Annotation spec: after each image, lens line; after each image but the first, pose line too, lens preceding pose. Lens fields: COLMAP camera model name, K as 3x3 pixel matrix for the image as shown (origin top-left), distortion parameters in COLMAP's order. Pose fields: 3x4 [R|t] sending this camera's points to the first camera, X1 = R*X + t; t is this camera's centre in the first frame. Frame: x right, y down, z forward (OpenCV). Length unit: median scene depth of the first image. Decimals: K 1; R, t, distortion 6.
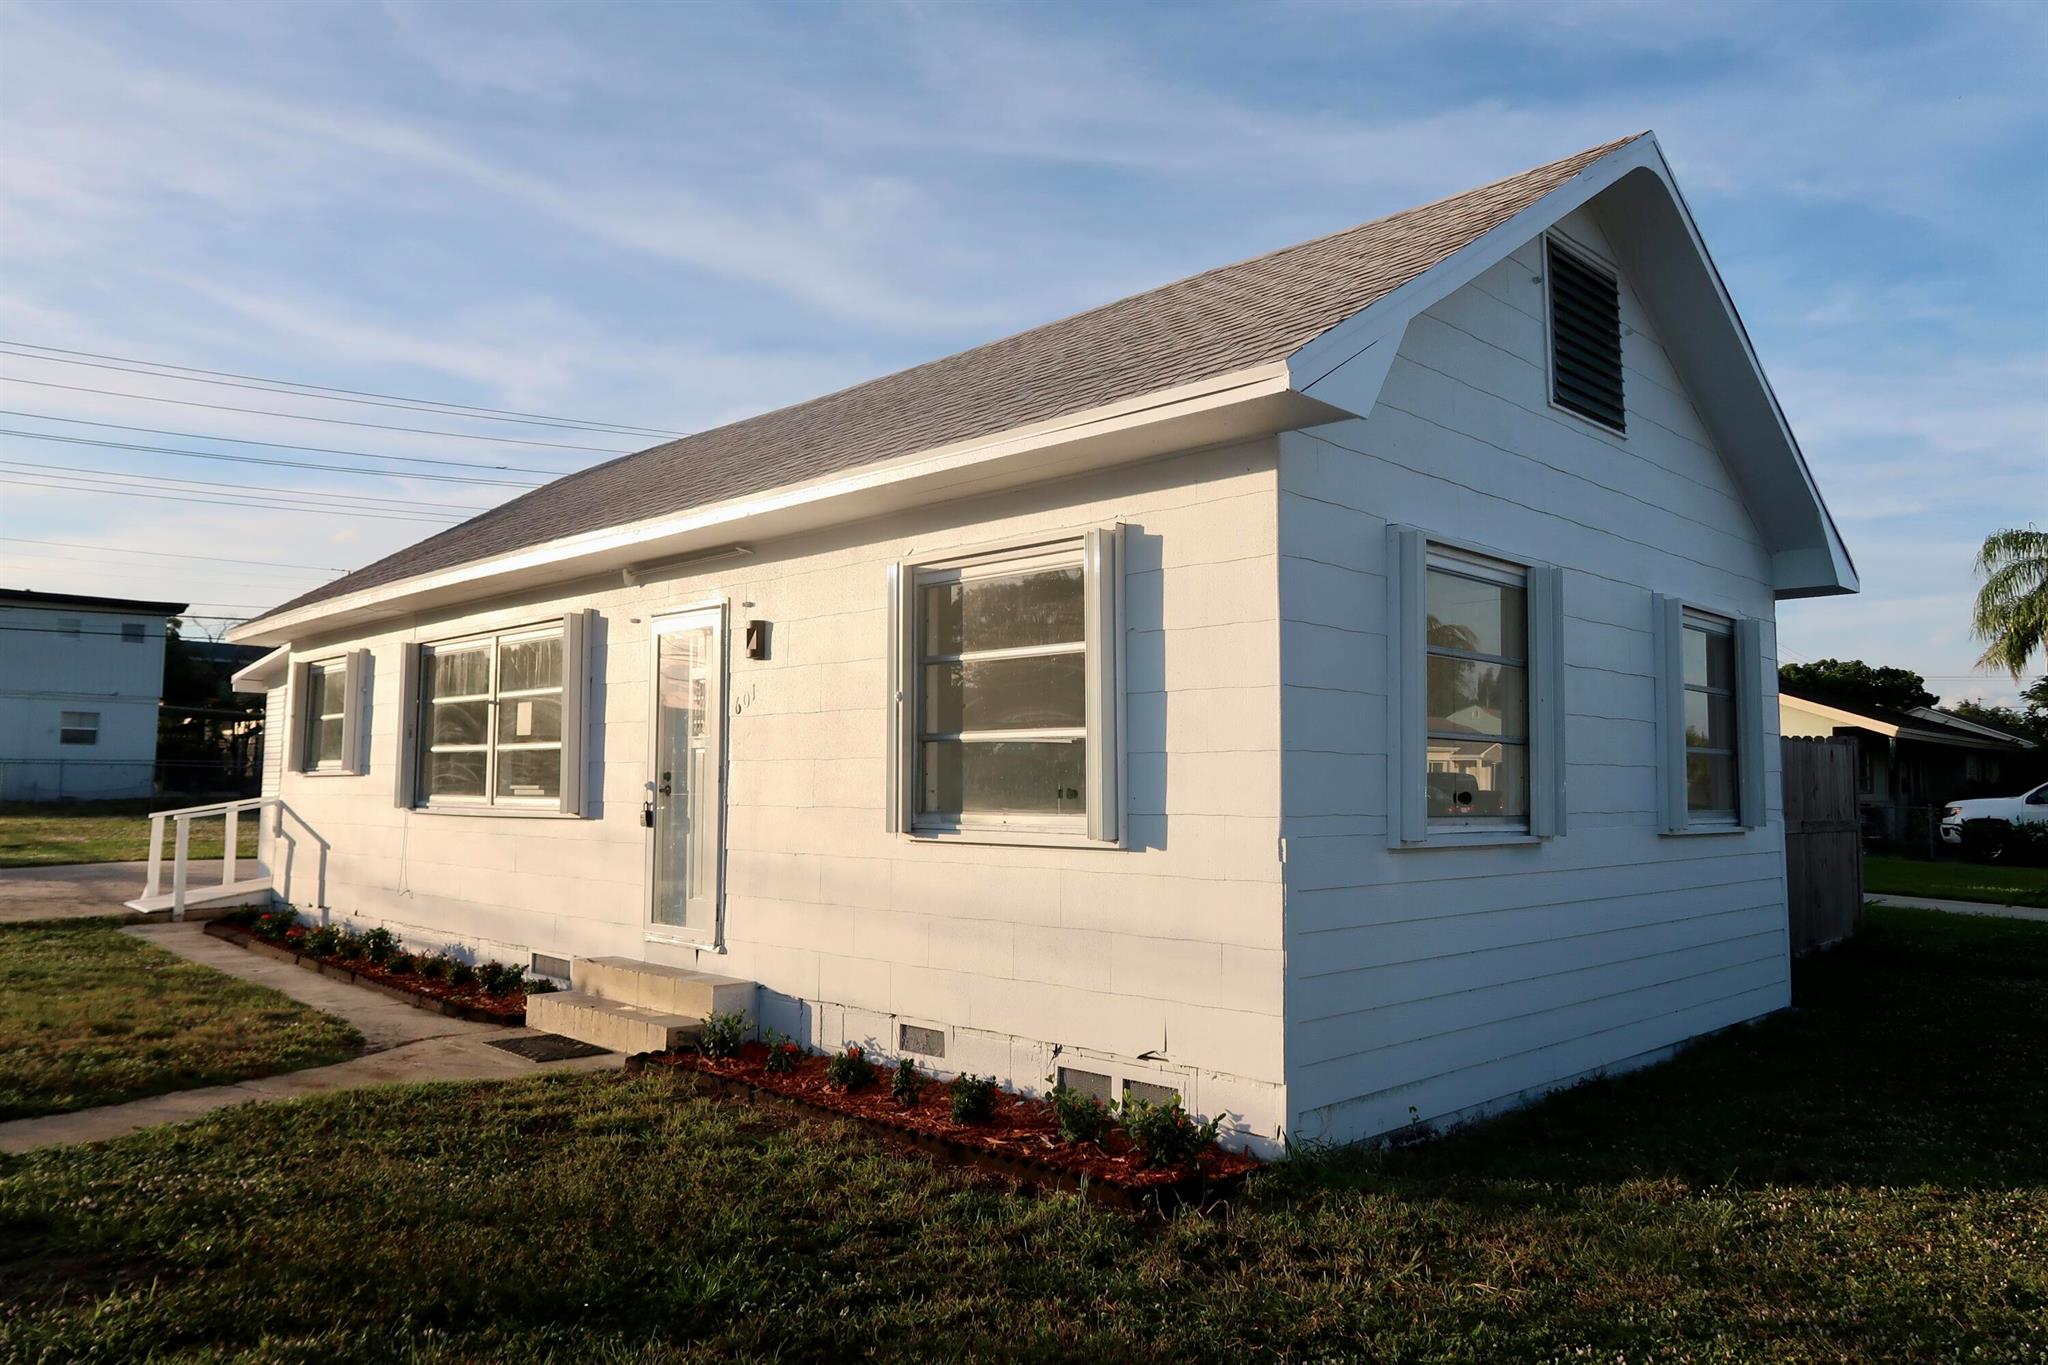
lens RADIAL K [[1408.4, 0, 1024.0], [0, 1408.4, 682.5], [0, 0, 1]] dist [-0.009480, 0.000032]
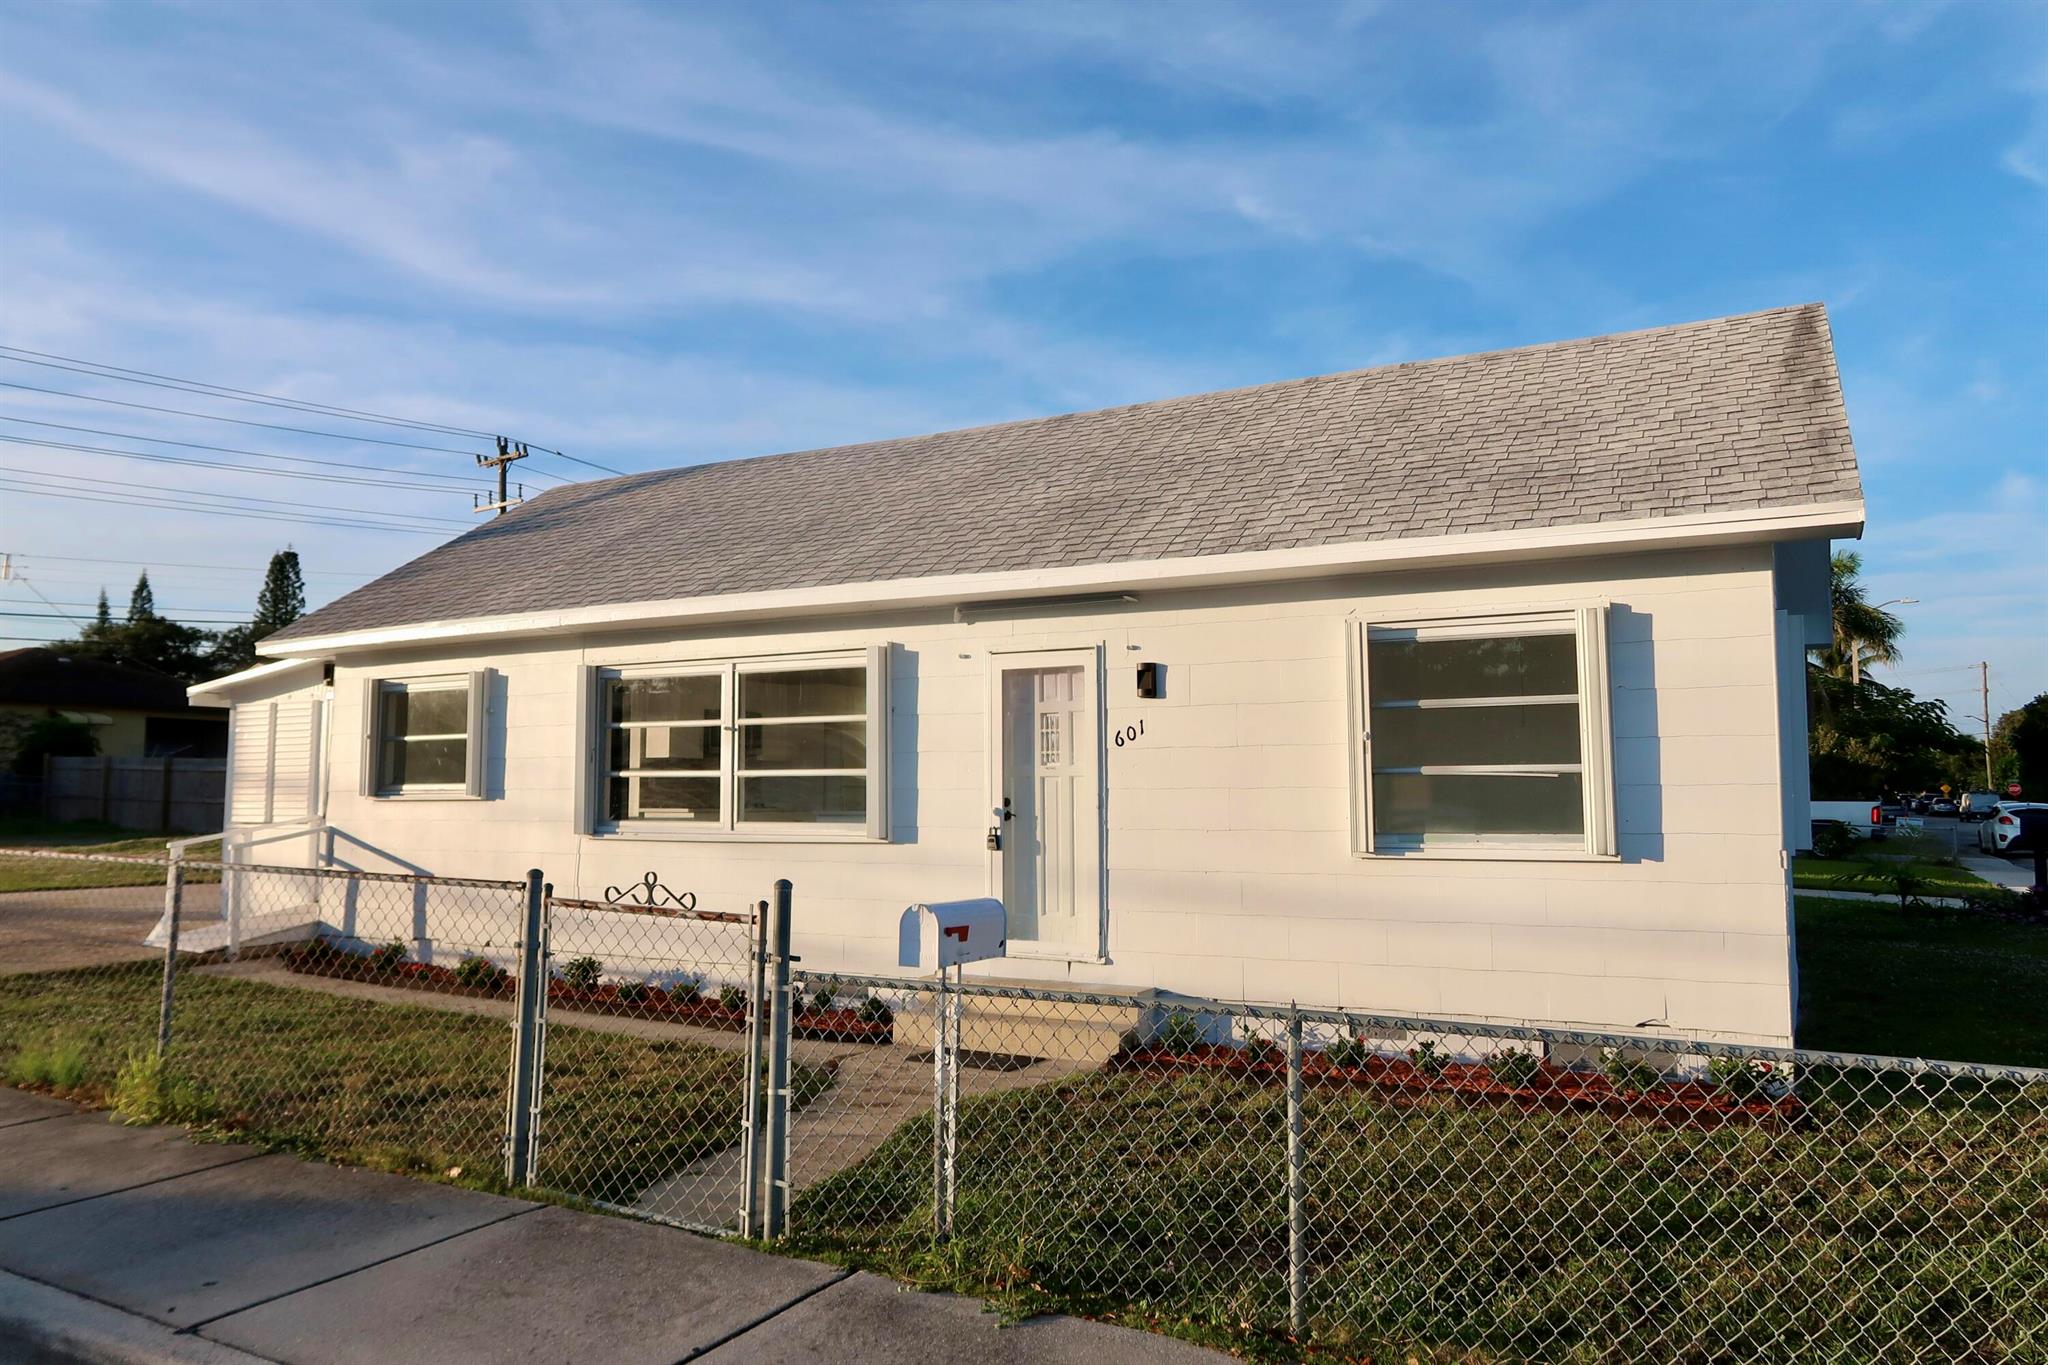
lens RADIAL K [[1421.0, 0, 1041.7], [0, 1421.0, 683.4], [0, 0, 1]] dist [-0.018059, 0.002128]
pose [[0.960069, 0.010663, 0.279558, -0.574353], [-0.010647, 0.999942, -0.001575, -0.024703], [-0.279559, -0.001465, 0.960127, -0.053282]]
